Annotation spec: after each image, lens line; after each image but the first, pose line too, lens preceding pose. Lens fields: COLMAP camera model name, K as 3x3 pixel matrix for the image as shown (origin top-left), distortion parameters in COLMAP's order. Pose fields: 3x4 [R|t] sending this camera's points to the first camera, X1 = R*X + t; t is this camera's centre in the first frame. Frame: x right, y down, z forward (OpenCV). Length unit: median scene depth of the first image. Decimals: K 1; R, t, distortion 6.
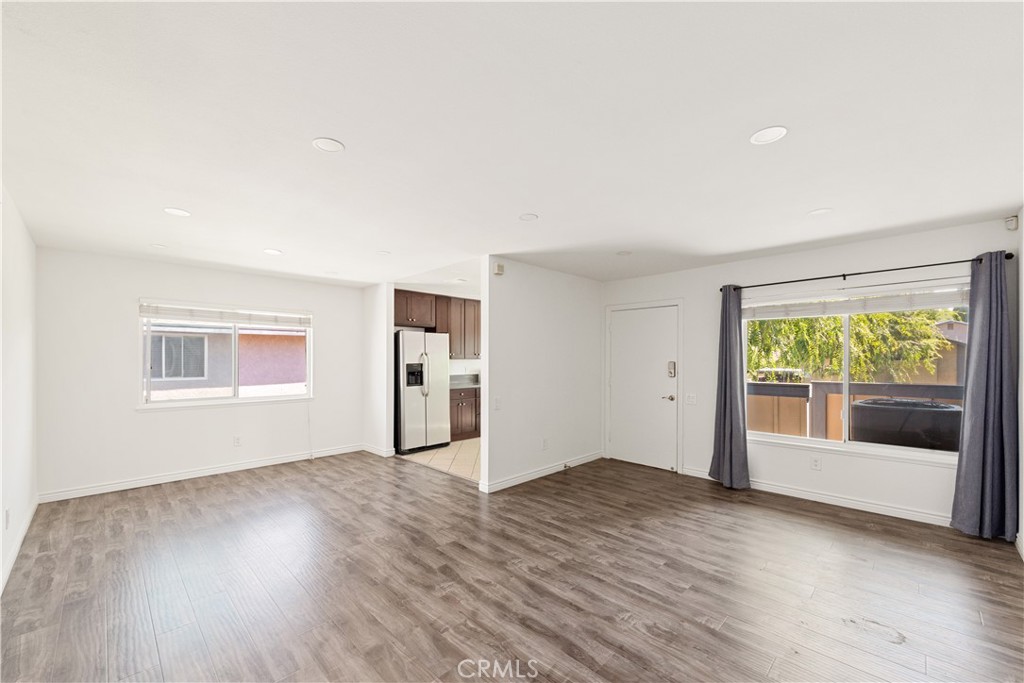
lens RADIAL K [[407.6, 0, 506.1], [0, 407.6, 346.5], [0, 0, 1]] dist [0.002736, -0.000157]
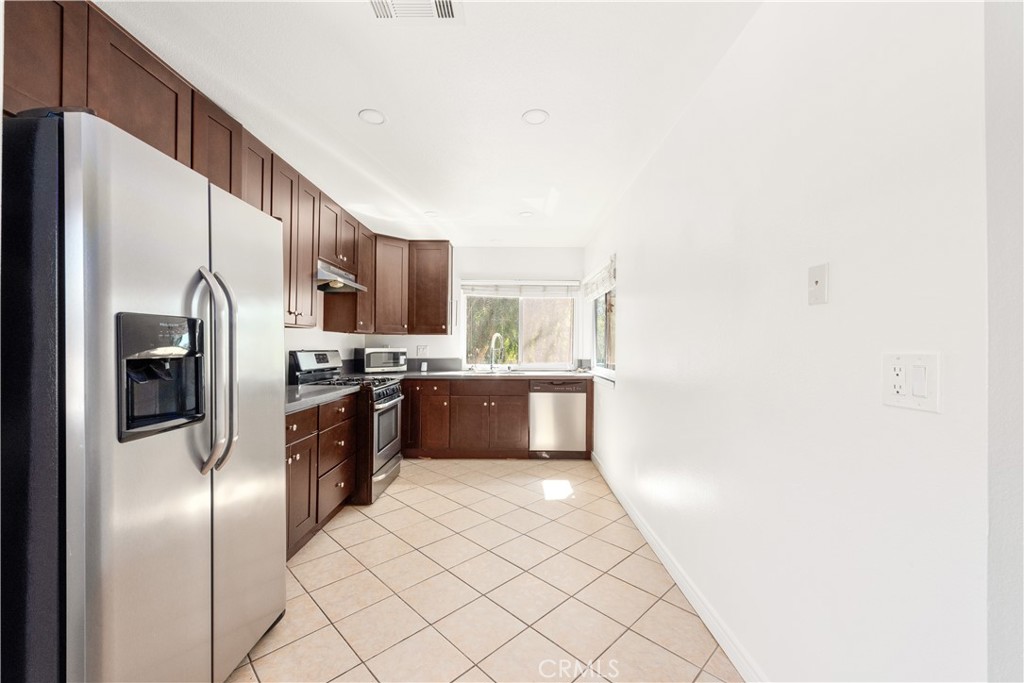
lens RADIAL K [[407.6, 0, 506.1], [0, 407.6, 346.5], [0, 0, 1]] dist [0.002736, -0.000157]
pose [[0.709952, 0.005637, 0.704228, -0.451841], [-0.026300, 0.999483, 0.018513, 0.087905], [-0.703759, -0.031664, 0.709733, 1.363785]]
